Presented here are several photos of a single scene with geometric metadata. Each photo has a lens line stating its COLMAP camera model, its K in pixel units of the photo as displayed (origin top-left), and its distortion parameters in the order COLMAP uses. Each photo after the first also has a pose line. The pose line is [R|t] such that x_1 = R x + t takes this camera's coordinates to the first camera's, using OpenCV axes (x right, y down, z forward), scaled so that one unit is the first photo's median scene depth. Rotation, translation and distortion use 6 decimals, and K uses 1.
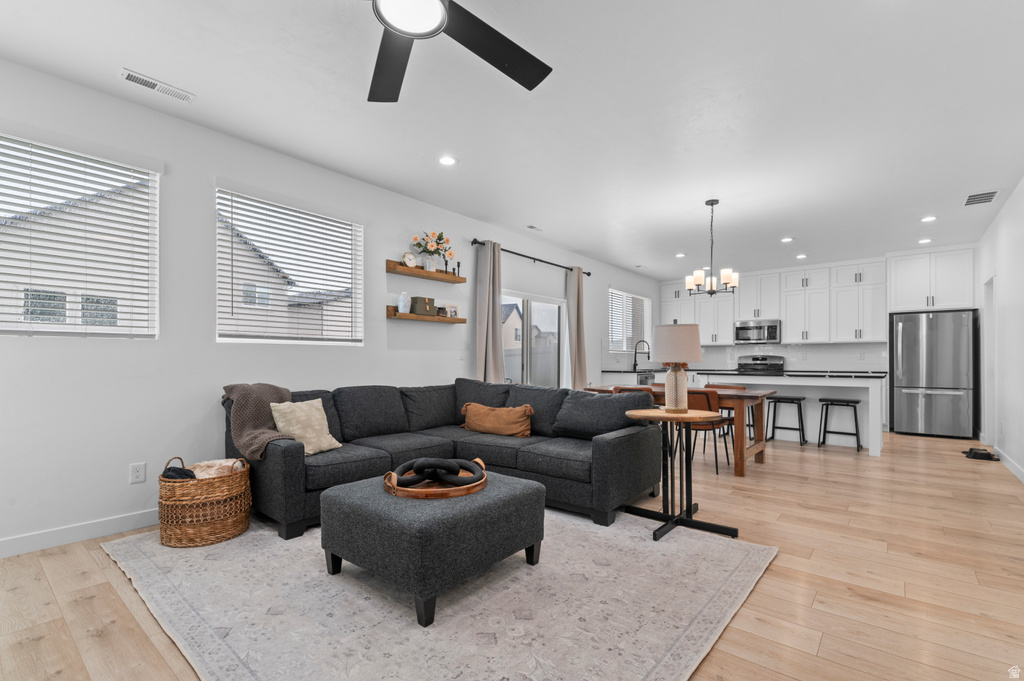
lens RADIAL K [[464.5, 0, 511.4], [0, 464.5, 356.6], [0, 0, 1]] dist [0.003580, -0.001186]
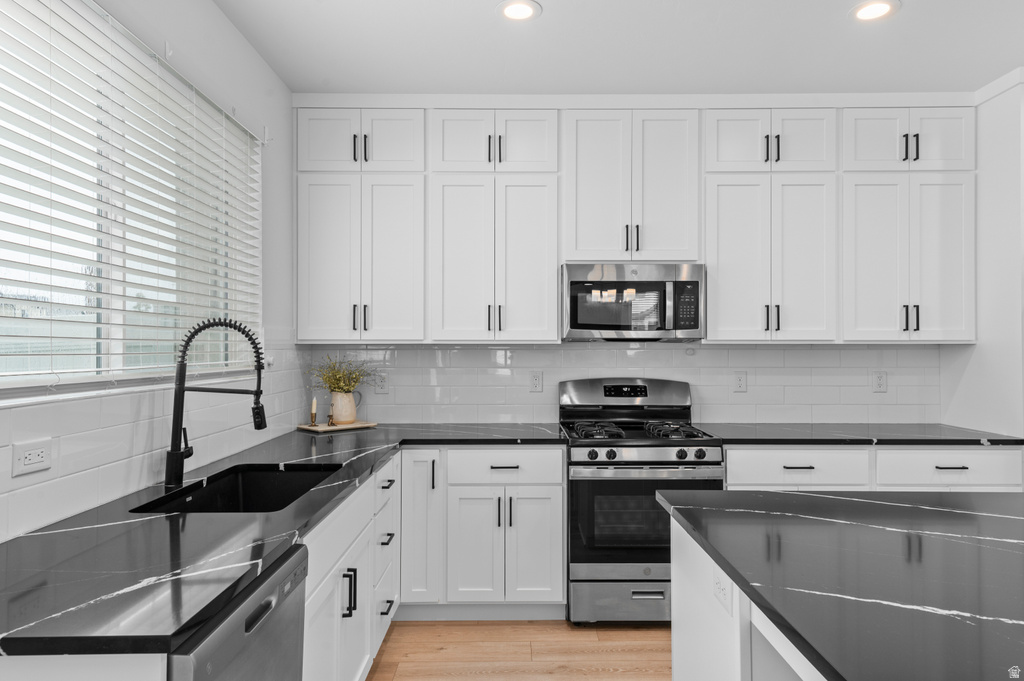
lens RADIAL K [[675.6, 0, 521.3], [0, 675.6, 332.9], [0, 0, 1]] dist [0.020281, -0.001859]
pose [[0.762054, 0.013000, 0.647383, 0.246655], [-0.005756, 0.999895, -0.013303, -0.033642], [-0.647488, 0.006411, 0.762049, 0.892692]]
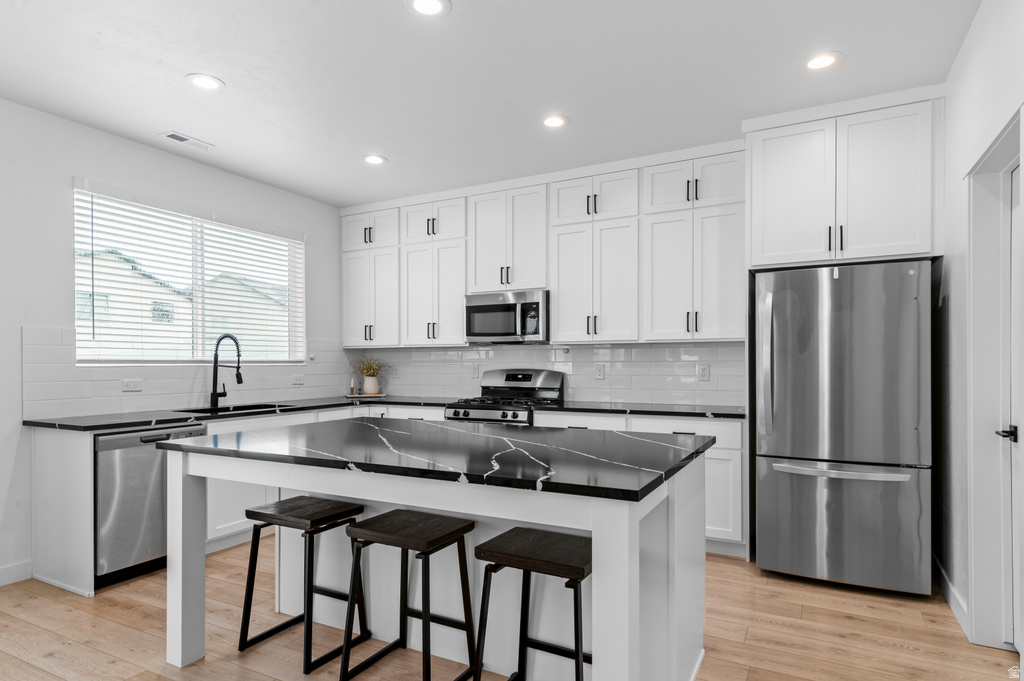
lens RADIAL K [[580.8, 0, 516.4], [0, 580.8, 360.7], [0, 0, 1]] dist [0.013038, 0.005965]
pose [[0.977206, -0.001807, 0.212285, 0.520179], [0.000894, 0.999990, 0.004397, -0.017438], [-0.212291, -0.004107, 0.977198, 0.562590]]
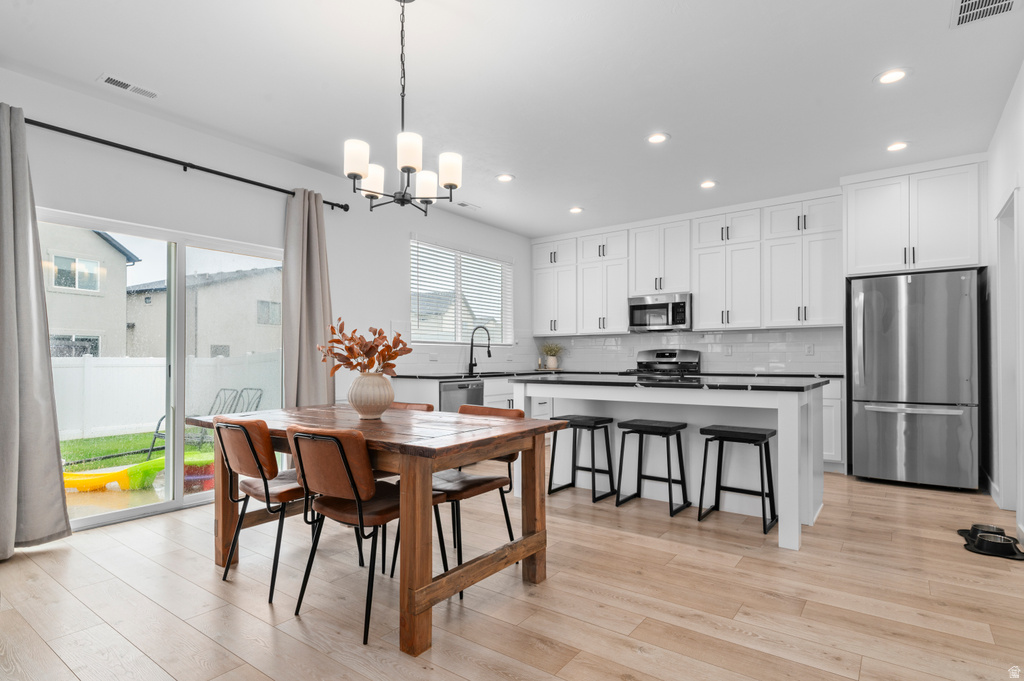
lens RADIAL K [[533.1, 0, 510.3], [0, 533.1, 352.4], [0, 0, 1]] dist [0.014240, -0.004862]
pose [[0.998340, -0.002385, 0.057554, 0.347893], [0.002674, 0.999984, -0.004951, 0.005736], [-0.057541, 0.005097, 0.998330, 0.343716]]
